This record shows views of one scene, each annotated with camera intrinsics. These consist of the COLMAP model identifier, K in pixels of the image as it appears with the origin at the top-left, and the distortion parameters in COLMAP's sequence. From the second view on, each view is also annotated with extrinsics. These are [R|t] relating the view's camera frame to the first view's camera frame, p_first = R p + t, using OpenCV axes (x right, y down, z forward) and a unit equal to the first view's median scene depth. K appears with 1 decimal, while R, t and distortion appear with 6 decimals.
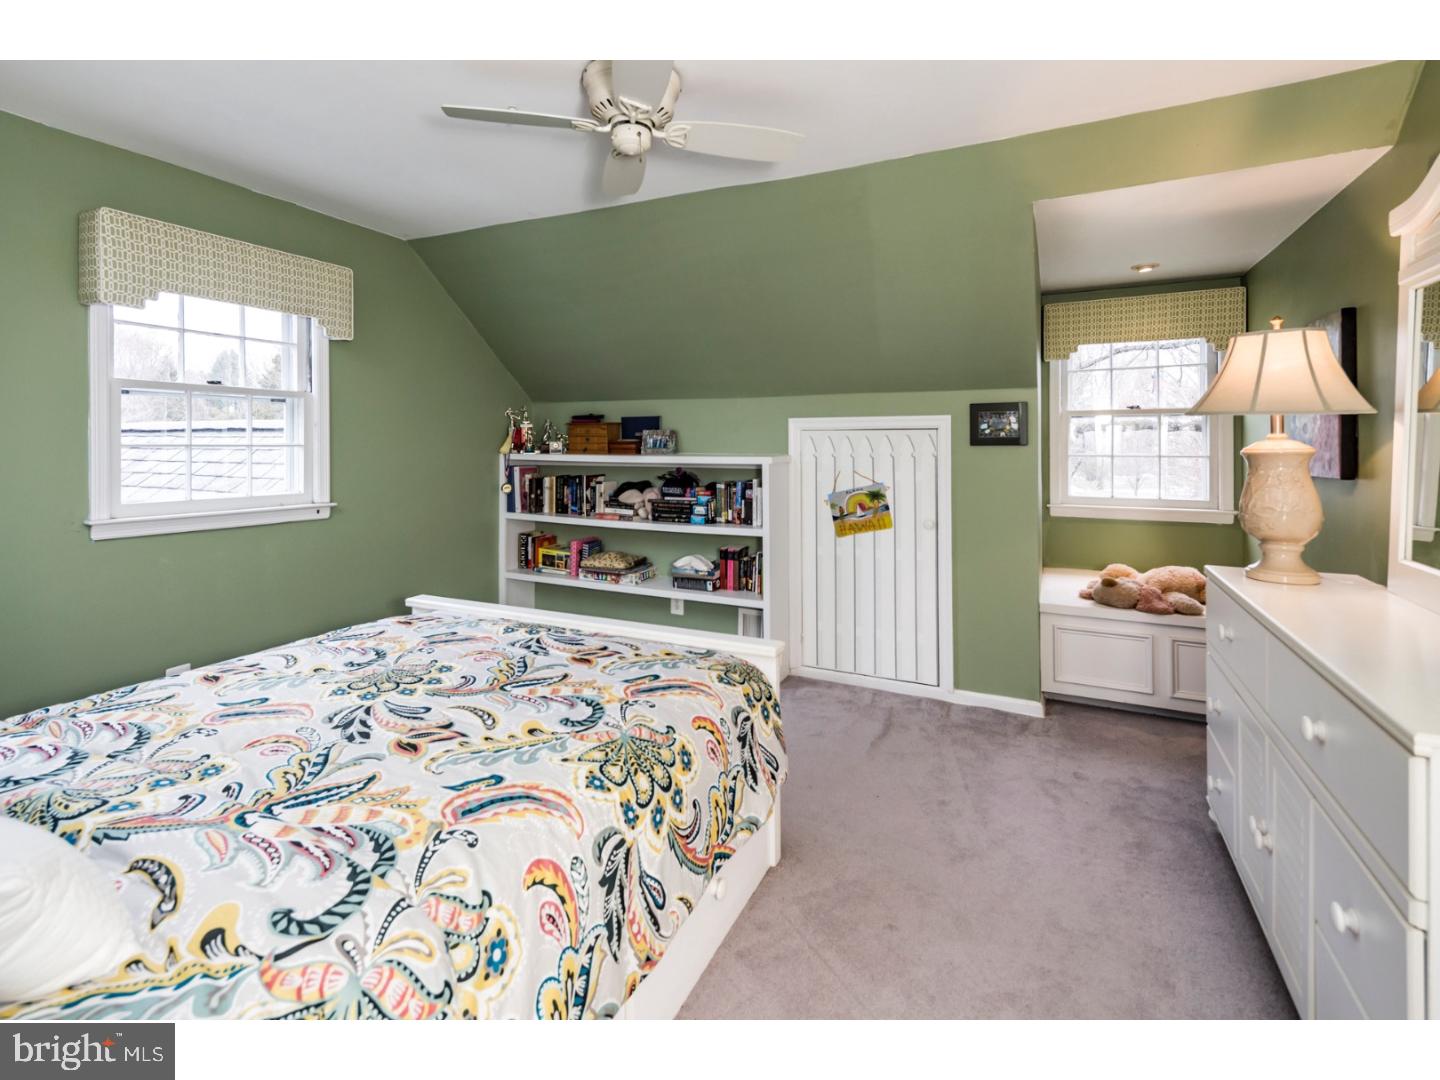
lens RADIAL K [[691.3, 0, 720.0], [0, 691.3, 540.0], [0, 0, 1]] dist [0.001402, 0.000268]
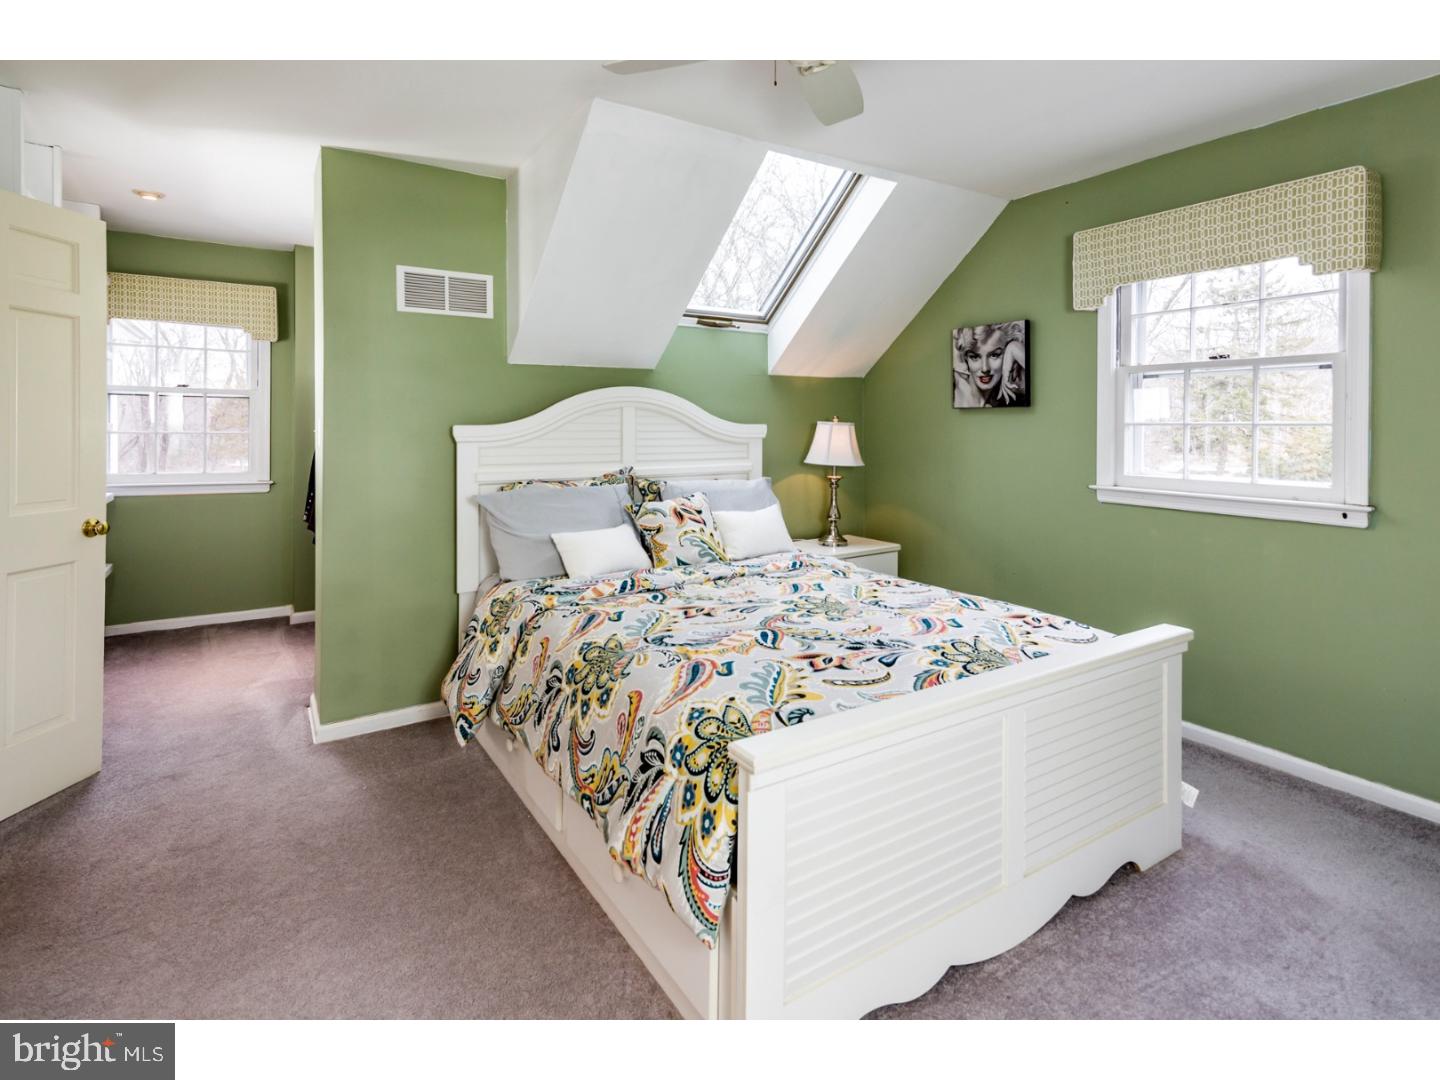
lens RADIAL K [[691.3, 0, 720.0], [0, 691.3, 540.0], [0, 0, 1]] dist [0.001402, 0.000268]
pose [[-0.507540, 0.141802, -0.849880, 0.490316], [-0.119576, 0.965228, 0.232458, -0.138263], [0.853291, 0.219607, -0.472936, 1.019100]]
